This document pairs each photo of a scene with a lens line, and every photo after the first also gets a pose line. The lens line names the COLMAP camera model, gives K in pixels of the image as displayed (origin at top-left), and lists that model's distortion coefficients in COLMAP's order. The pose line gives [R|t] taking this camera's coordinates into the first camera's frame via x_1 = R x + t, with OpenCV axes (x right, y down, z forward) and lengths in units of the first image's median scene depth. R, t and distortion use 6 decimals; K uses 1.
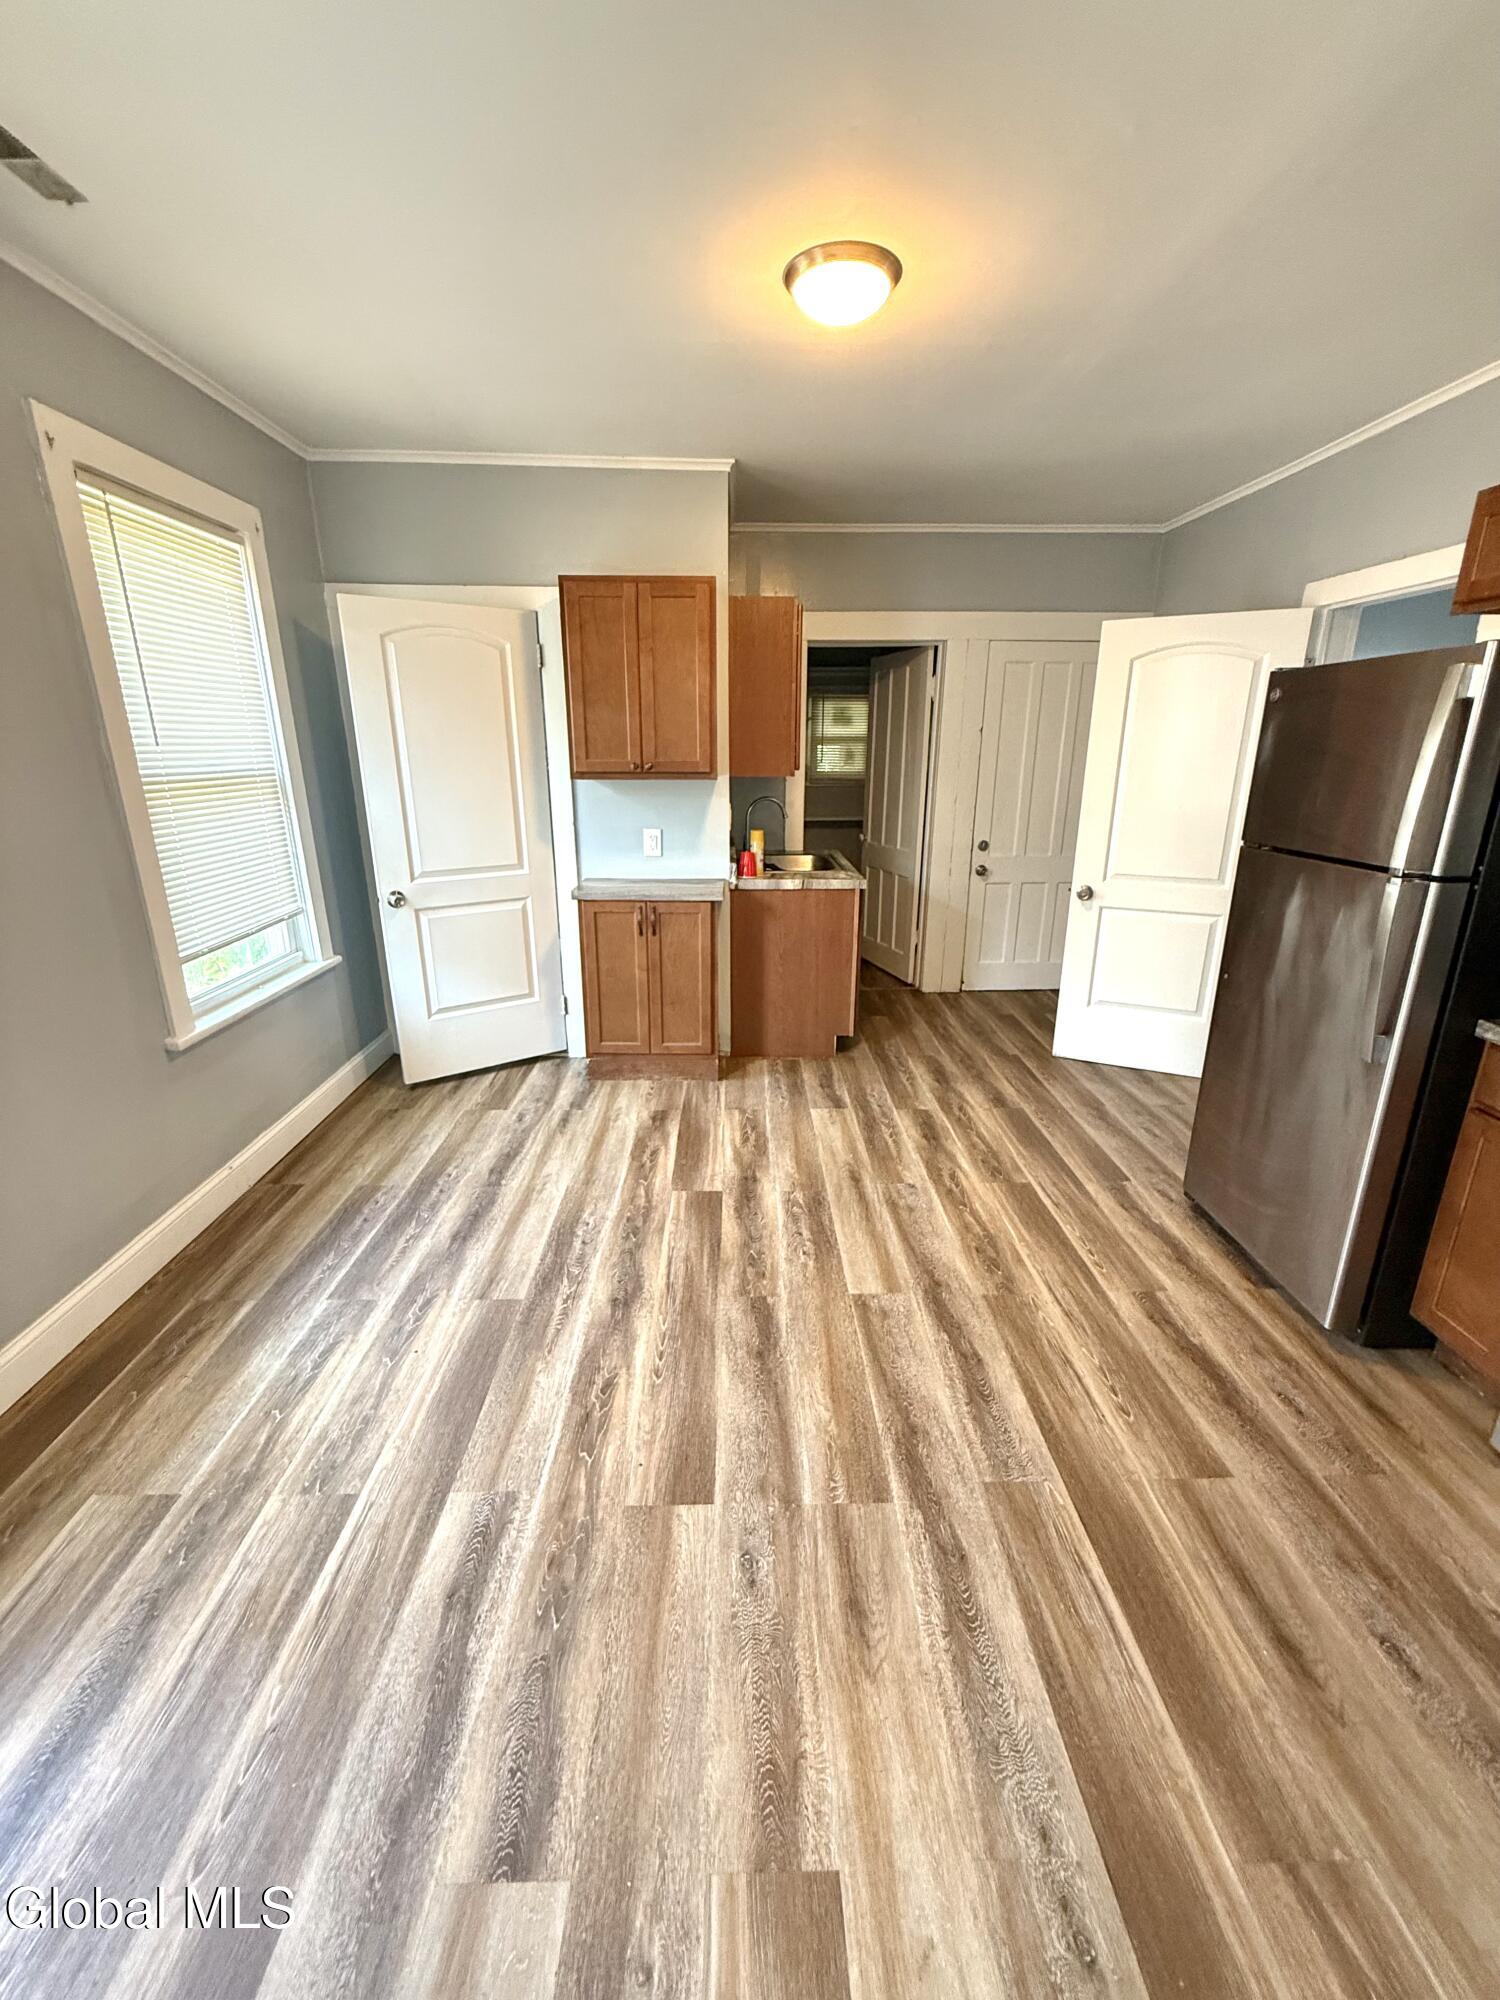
lens RADIAL K [[795.9, 0, 750.5], [0, 795.9, 993.8], [0, 0, 1]] dist [0.000451, -0.000395]
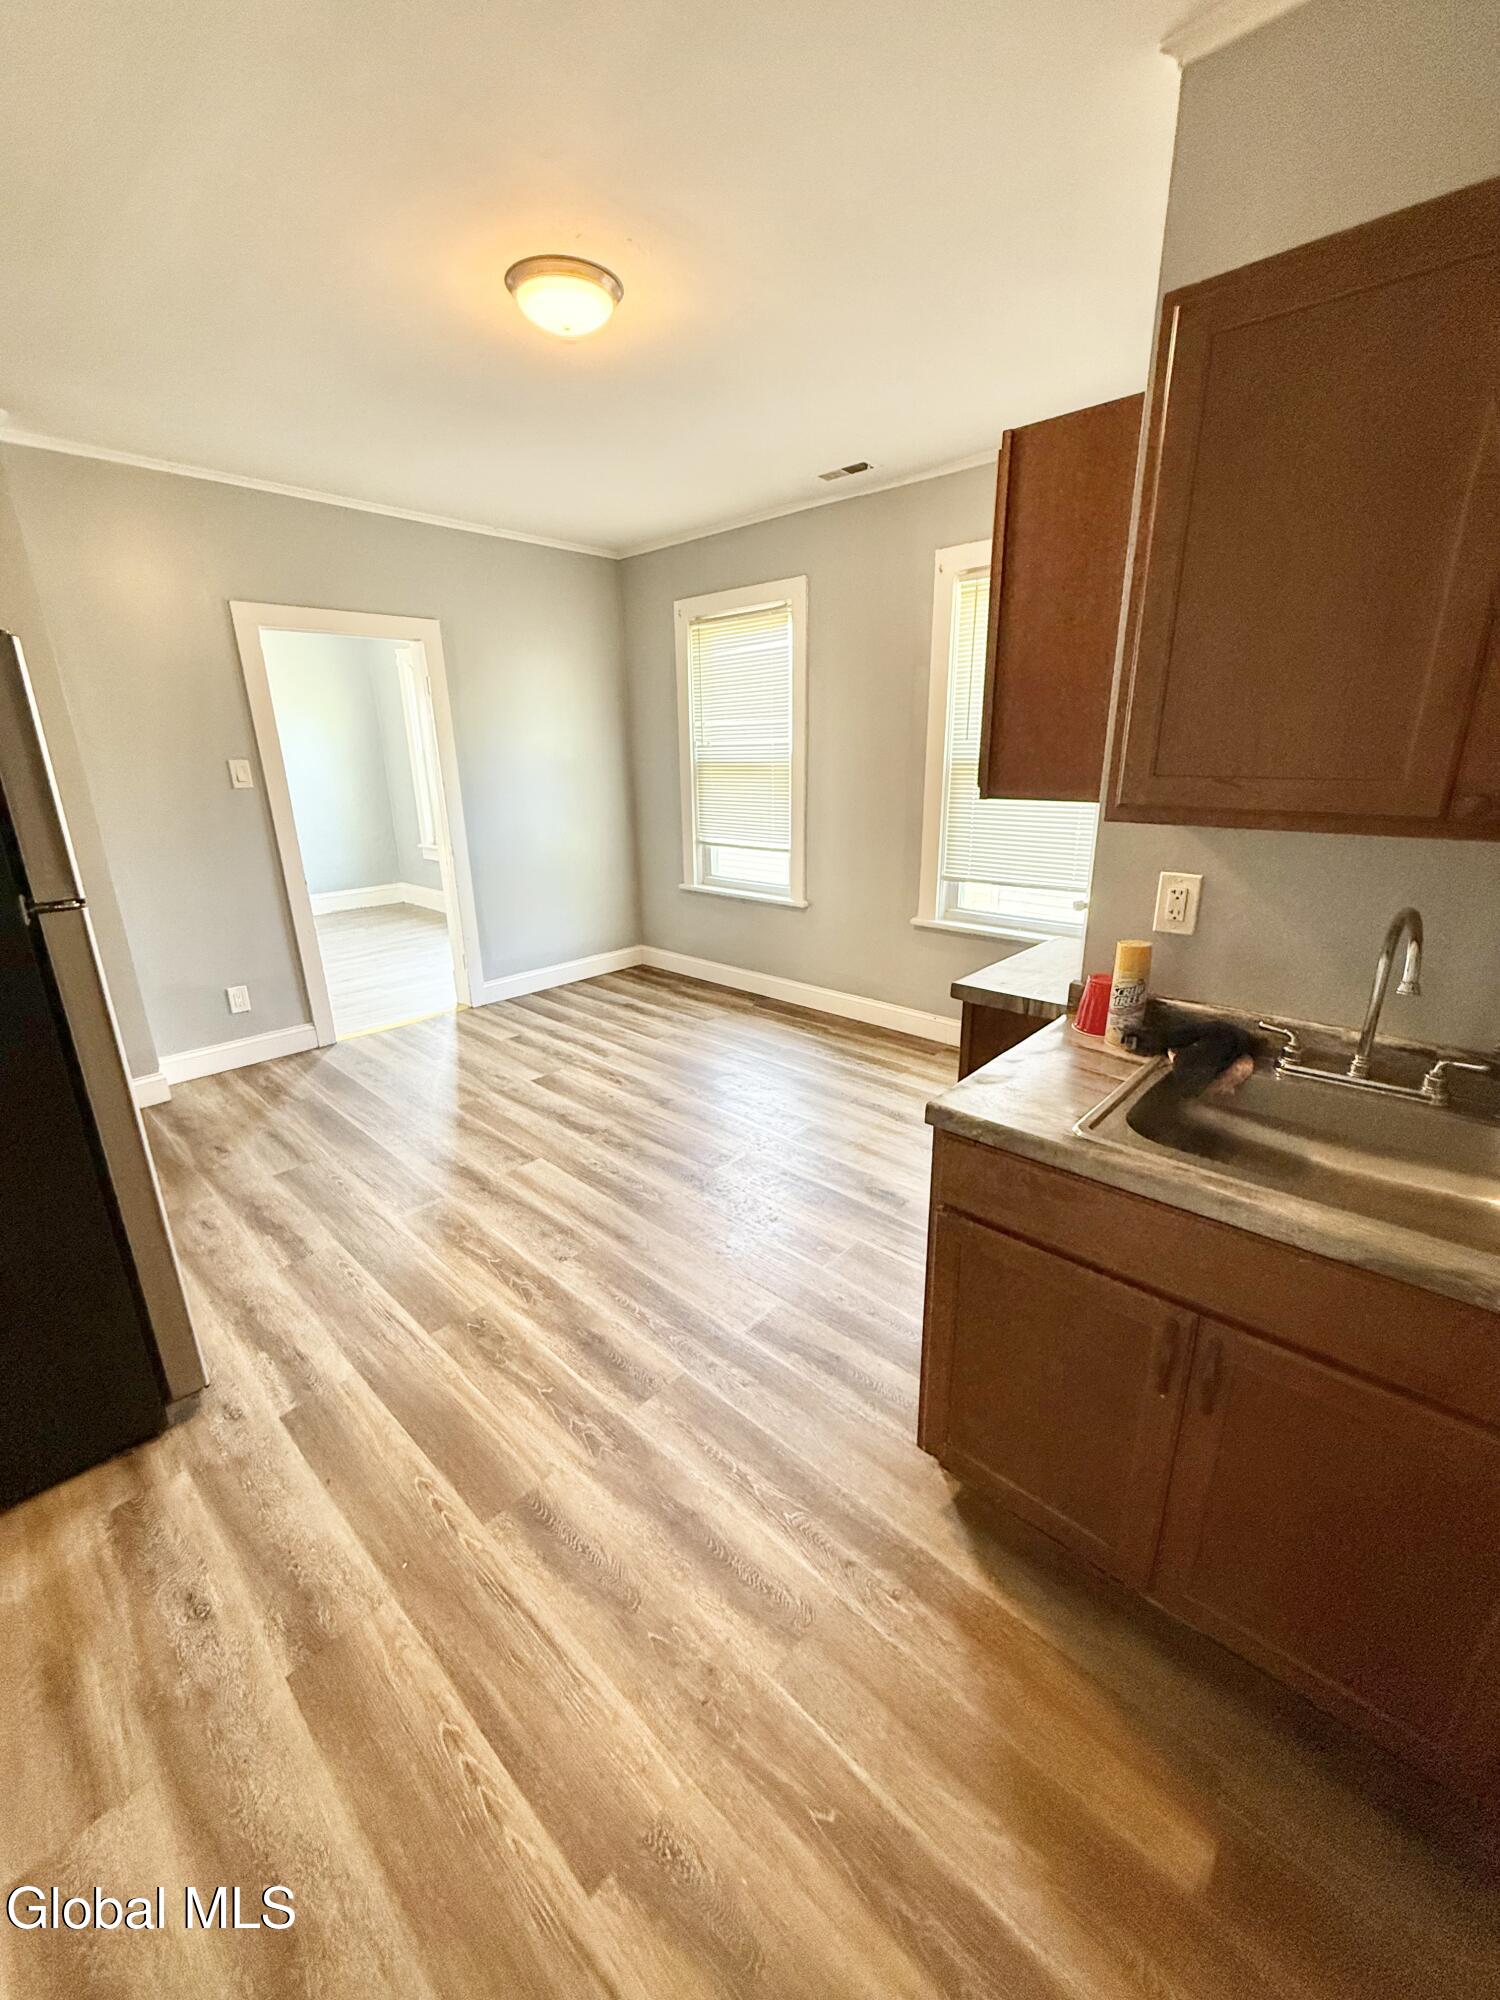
lens RADIAL K [[795.9, 0, 749.7], [0, 795.9, 994.0], [0, 0, 1]] dist [0.000451, -0.000395]
pose [[-0.694786, 0.225452, -0.682967, 0.620837], [-0.199955, 0.851611, 0.484538, -0.488186], [0.690862, 0.473213, -0.546607, 1.567351]]
